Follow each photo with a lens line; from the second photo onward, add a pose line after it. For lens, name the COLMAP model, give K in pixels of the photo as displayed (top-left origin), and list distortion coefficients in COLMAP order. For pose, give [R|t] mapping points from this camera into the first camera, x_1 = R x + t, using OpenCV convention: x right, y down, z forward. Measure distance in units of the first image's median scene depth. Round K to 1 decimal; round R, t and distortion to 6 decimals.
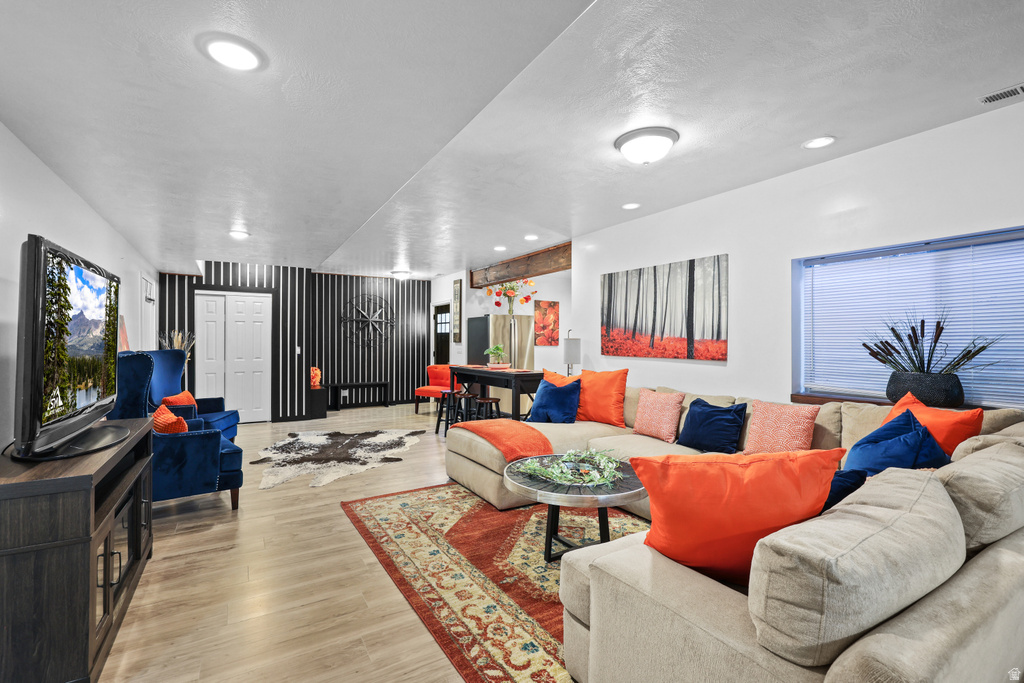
lens RADIAL K [[452.7, 0, 505.2], [0, 452.7, 339.9], [0, 0, 1]] dist [0.000086, 0.000113]
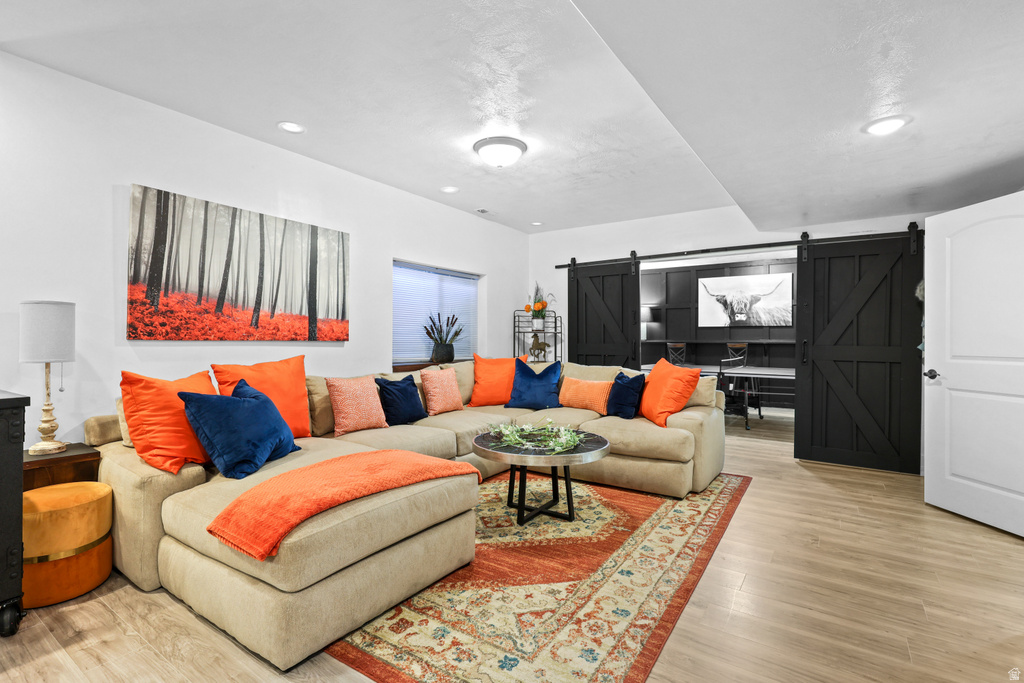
lens RADIAL K [[476.5, 0, 505.1], [0, 476.5, 337.6], [0, 0, 1]] dist [0.001461, -0.000129]
pose [[-0.409434, -0.000310, 0.912340, -0.622351], [-0.008790, 0.999955, -0.003605, 0.039808], [-0.912297, -0.009496, -0.409418, 1.140948]]
